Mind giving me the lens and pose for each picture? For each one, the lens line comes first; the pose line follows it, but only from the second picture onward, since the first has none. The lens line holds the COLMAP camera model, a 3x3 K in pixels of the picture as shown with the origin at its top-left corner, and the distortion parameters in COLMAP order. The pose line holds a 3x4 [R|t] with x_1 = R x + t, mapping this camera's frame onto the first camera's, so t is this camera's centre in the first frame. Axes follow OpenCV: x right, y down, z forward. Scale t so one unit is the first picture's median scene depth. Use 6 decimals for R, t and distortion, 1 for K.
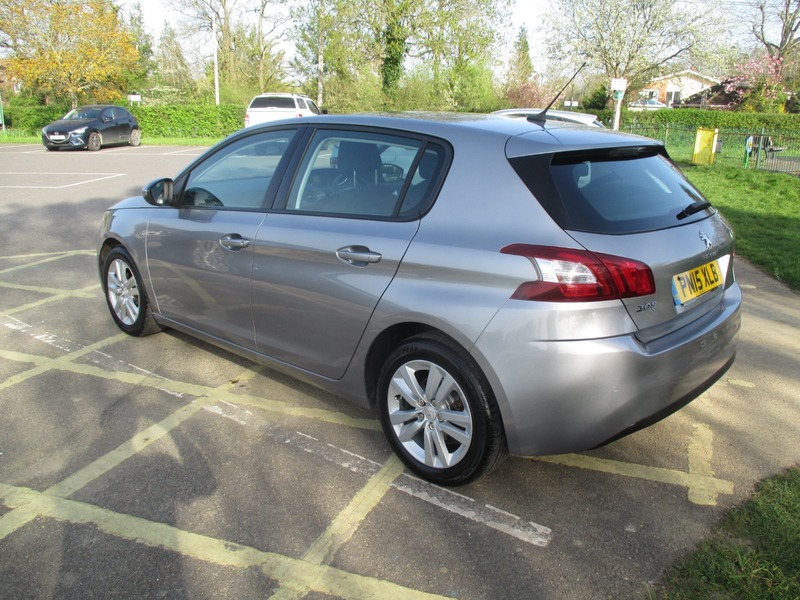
lens RADIAL K [[666.5, 0, 411.5], [0, 666.5, 332.4], [0, 0, 1]] dist [-0.028250, -0.003088]
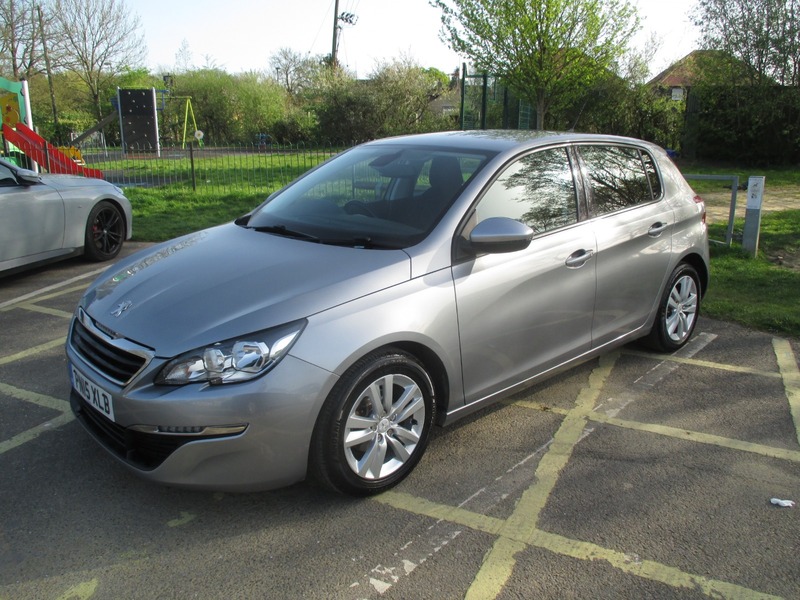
lens RADIAL K [[666.5, 0, 400.5], [0, 666.5, 322.8], [0, 0, 1]] dist [-0.028250, -0.003088]
pose [[0.083060, -0.300338, 0.950210, -1.327216], [0.318838, 0.911394, 0.260199, -0.409665], [-0.944163, 0.281351, 0.171459, 1.131259]]
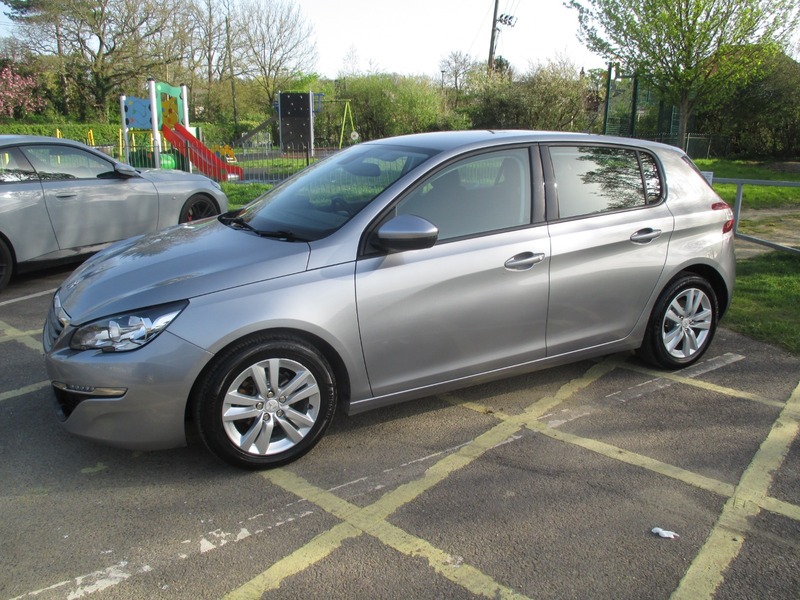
lens RADIAL K [[666.5, 0, 403.2], [0, 666.5, 324.2], [0, 0, 1]] dist [-0.028250, -0.003088]
pose [[0.328507, -0.284145, 0.900747, -1.288072], [0.305909, 0.934277, 0.183156, -0.293056], [-0.893590, 0.215378, 0.393839, 0.798484]]
